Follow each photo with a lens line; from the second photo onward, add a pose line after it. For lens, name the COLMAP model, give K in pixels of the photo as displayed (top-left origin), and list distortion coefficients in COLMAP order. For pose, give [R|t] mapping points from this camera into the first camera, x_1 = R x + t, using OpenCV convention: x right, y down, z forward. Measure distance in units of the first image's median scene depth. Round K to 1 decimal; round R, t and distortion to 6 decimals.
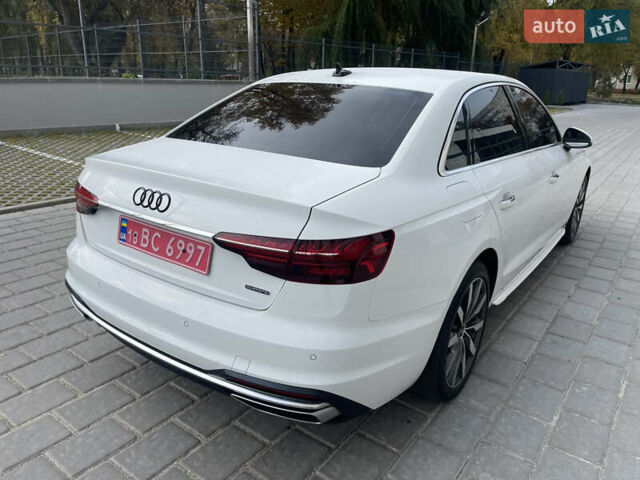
lens RADIAL K [[486.3, 0, 321.3], [0, 486.3, 224.1], [0, 0, 1]] dist [0.083040, -0.122708]
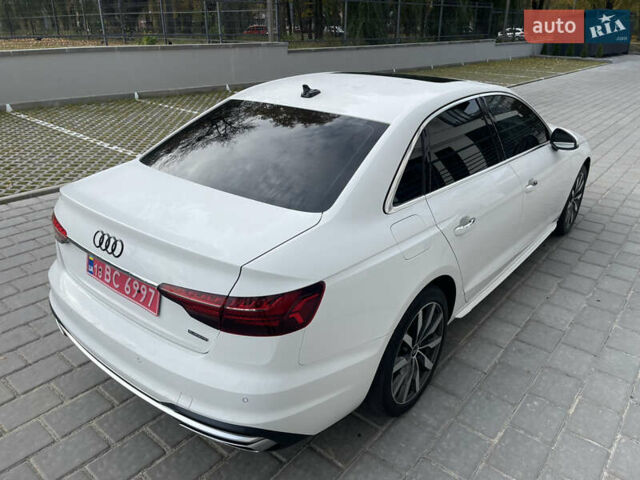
lens RADIAL K [[486.3, 0, 321.3], [0, 486.3, 224.1], [0, 0, 1]] dist [0.083040, -0.122708]
pose [[0.998555, 0.004937, -0.053517, 0.147774], [-0.000381, 0.996397, 0.084811, -0.151358], [0.053743, -0.084668, 0.994959, -0.041079]]
